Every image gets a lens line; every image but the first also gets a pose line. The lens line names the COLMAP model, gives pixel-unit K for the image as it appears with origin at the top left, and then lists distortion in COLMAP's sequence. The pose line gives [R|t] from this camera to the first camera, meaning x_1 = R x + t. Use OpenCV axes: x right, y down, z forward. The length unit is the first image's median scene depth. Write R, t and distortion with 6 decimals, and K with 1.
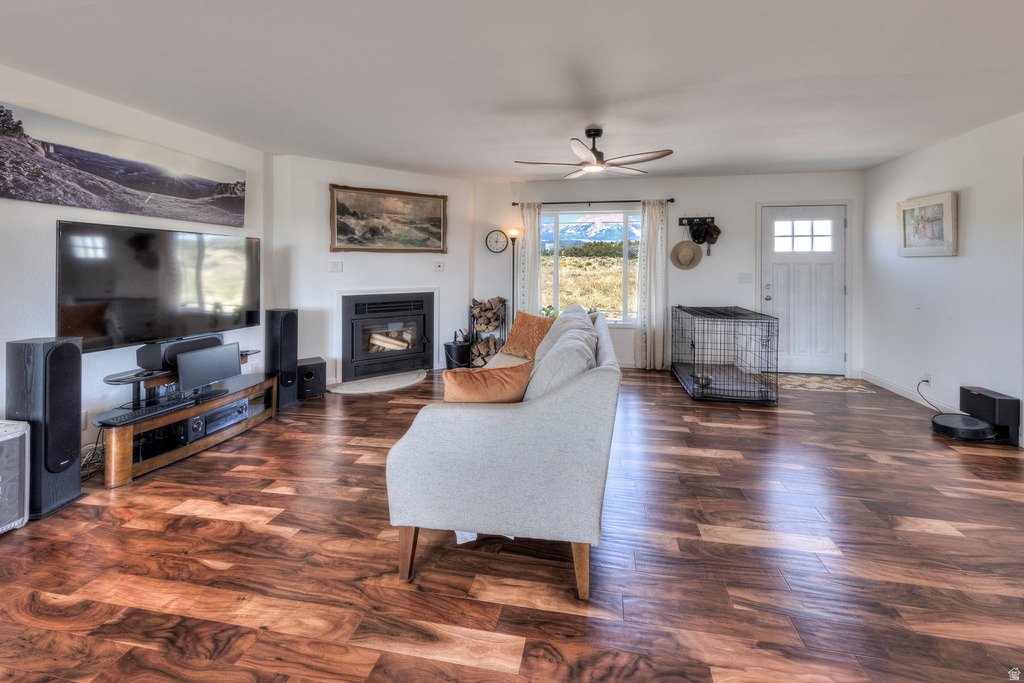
lens RADIAL K [[407.5, 0, 535.7], [0, 407.5, 266.0], [0, 0, 1]] dist [0.011499, -0.001210]
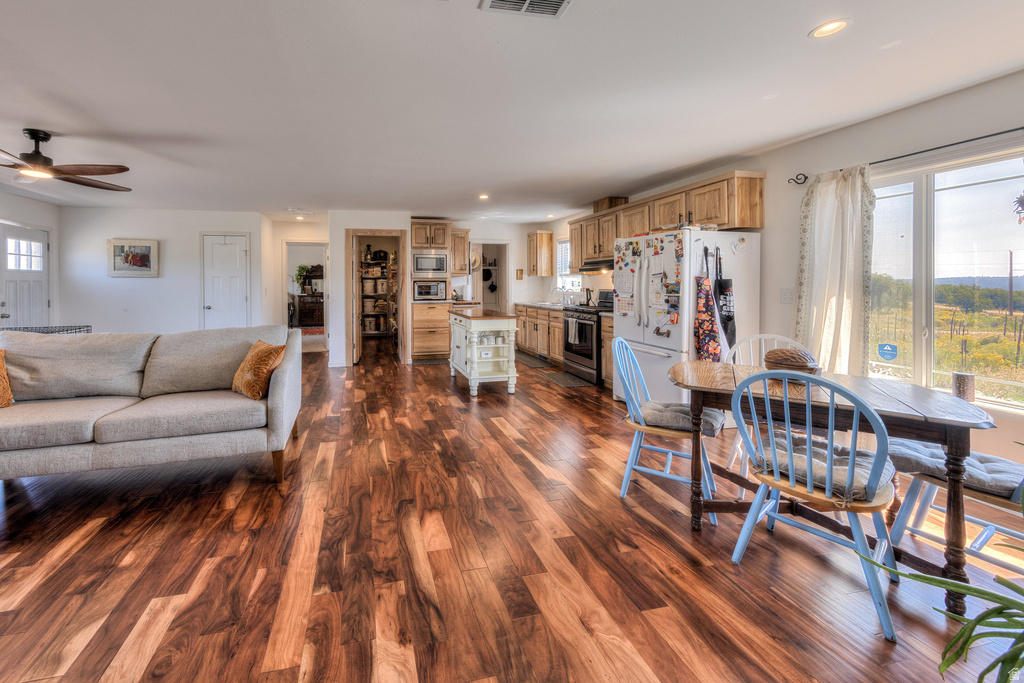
lens RADIAL K [[355.2, 0, 443.1], [0, 355.2, 284.7], [0, 0, 1]] dist [0.000105, 0.000442]
pose [[-0.382175, -0.005499, 0.924074, -0.656465], [0.000846, 0.999980, 0.006300, -0.000479], [-0.924090, 0.003190, -0.382162, 0.343819]]
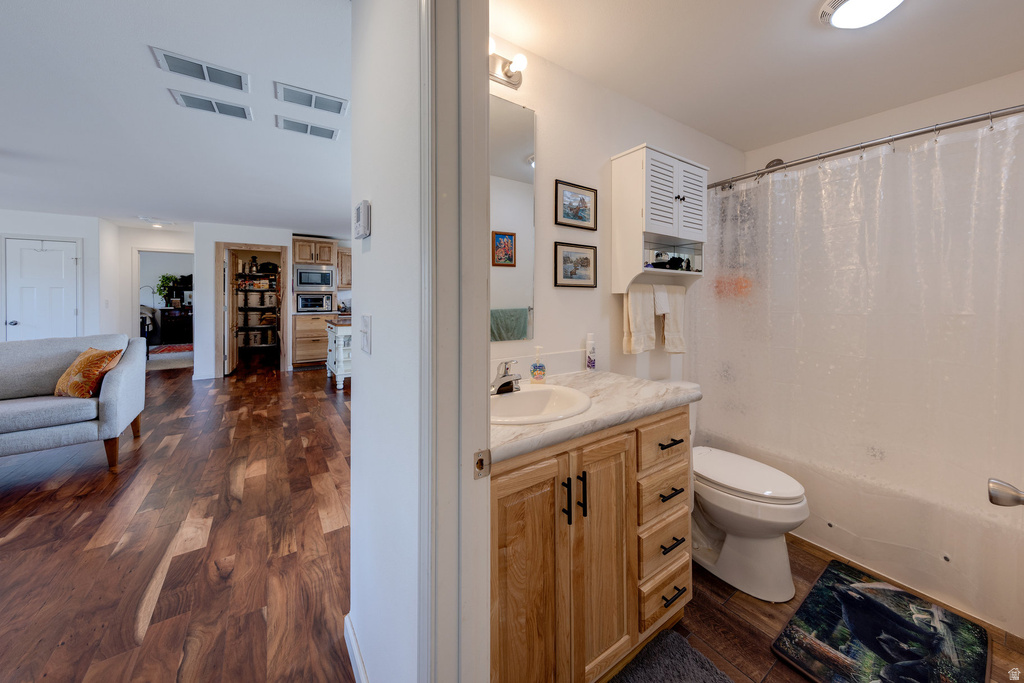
lens RADIAL K [[340.0, 0, 503.3], [0, 340.0, 297.3], [0, 0, 1]] dist [0.009902, -0.001341]
pose [[-0.700492, -0.006175, 0.713633, -0.949232], [-0.004539, 0.999981, 0.004197, -0.002120], [-0.713645, -0.000299, -0.700507, 0.305601]]
